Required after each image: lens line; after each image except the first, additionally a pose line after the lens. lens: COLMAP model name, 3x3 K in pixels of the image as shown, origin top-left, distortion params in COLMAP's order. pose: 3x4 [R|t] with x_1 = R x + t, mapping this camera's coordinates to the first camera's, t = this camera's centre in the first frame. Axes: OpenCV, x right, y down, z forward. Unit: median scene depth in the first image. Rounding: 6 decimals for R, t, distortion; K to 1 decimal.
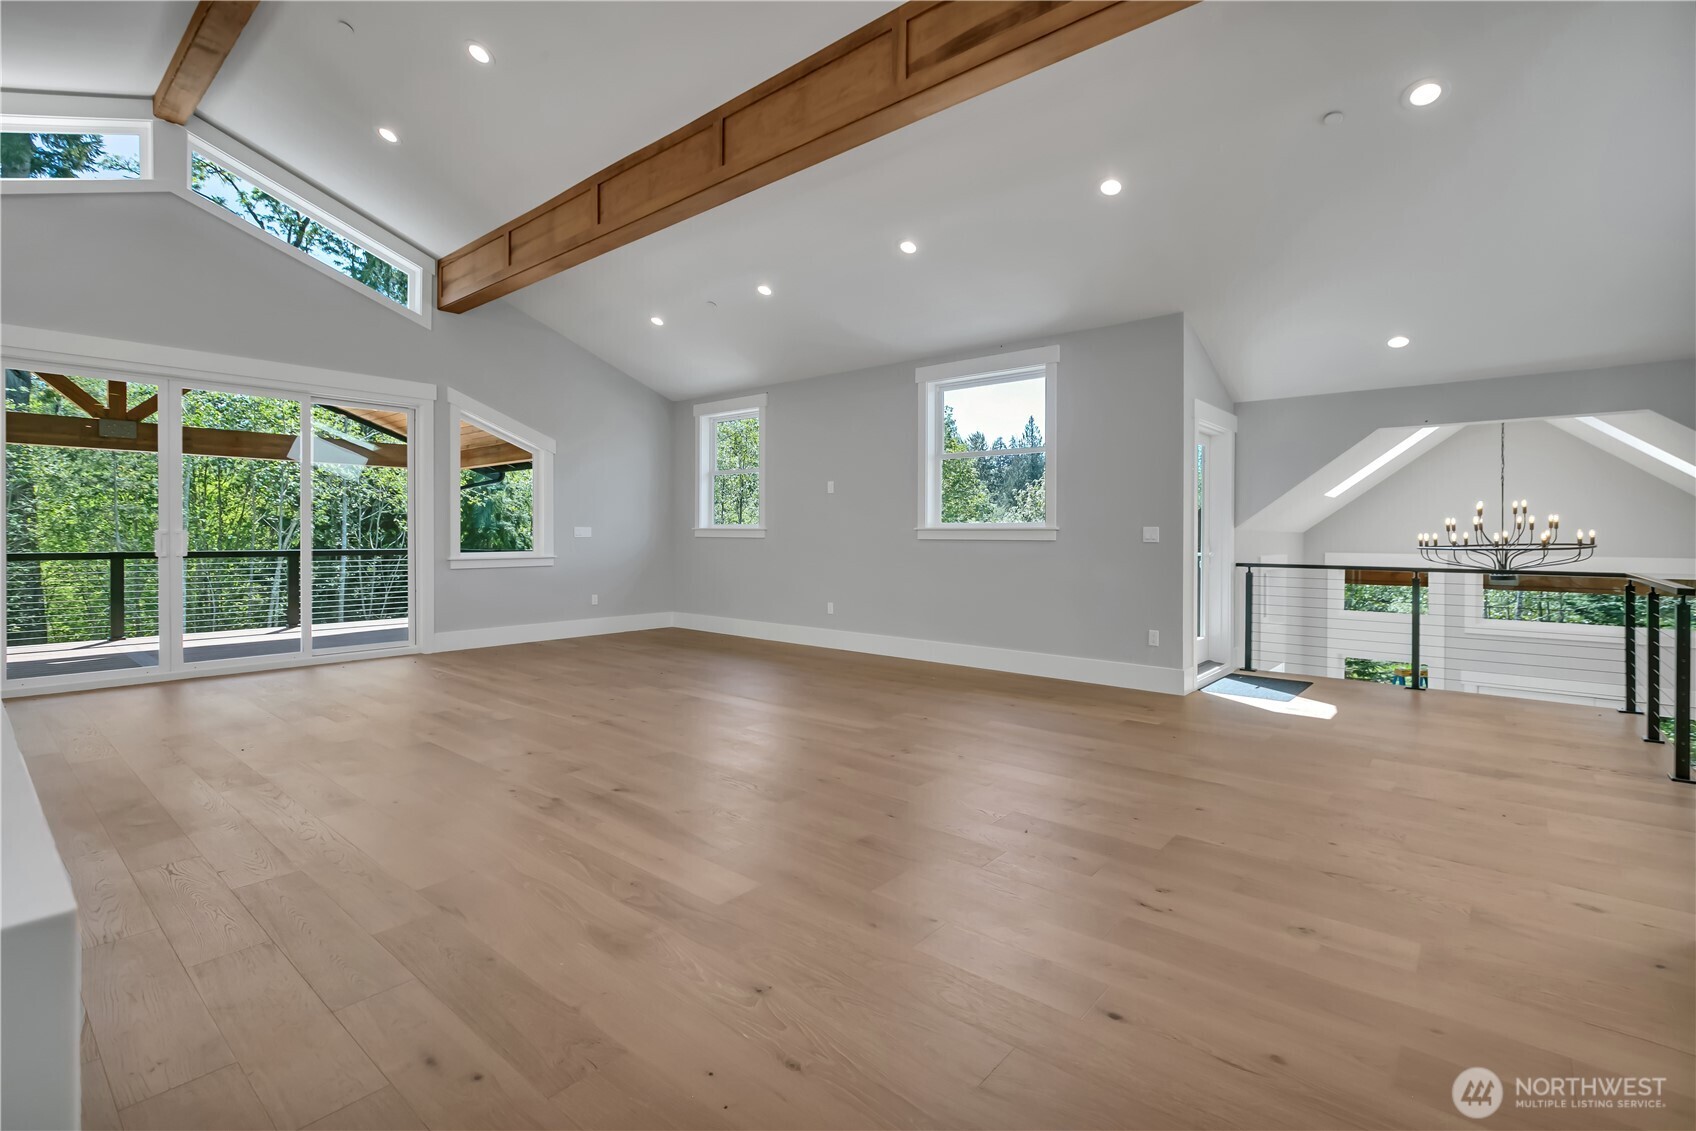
lens RADIAL K [[764.7, 0, 883.5], [0, 764.7, 532.8], [0, 0, 1]] dist [0.013291, 0.000106]
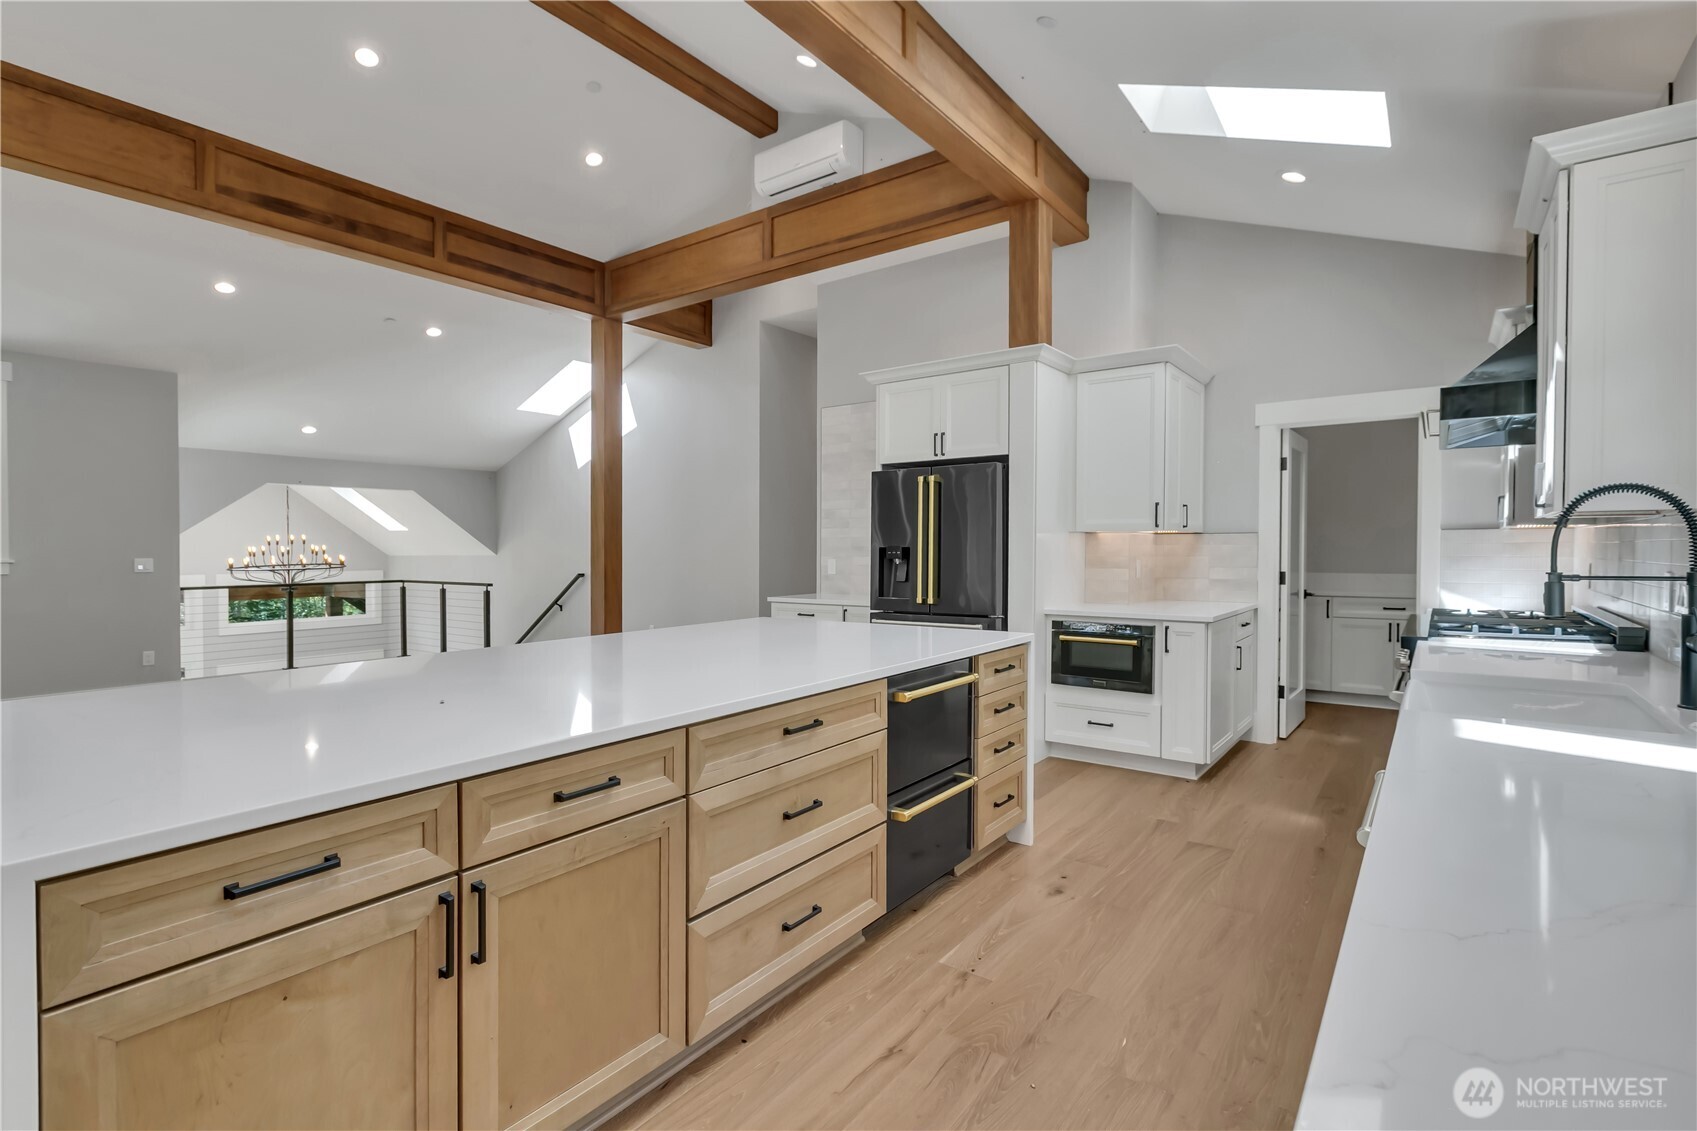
lens RADIAL K [[796.0, 0, 862.9], [0, 796.0, 574.5], [0, 0, 1]] dist [-0.000232, 0.000894]
pose [[-0.066295, -0.040393, 0.996982, -0.737230], [0.001507, 0.999175, 0.040582, -0.025880], [-0.997799, 0.004193, -0.066179, 0.041950]]
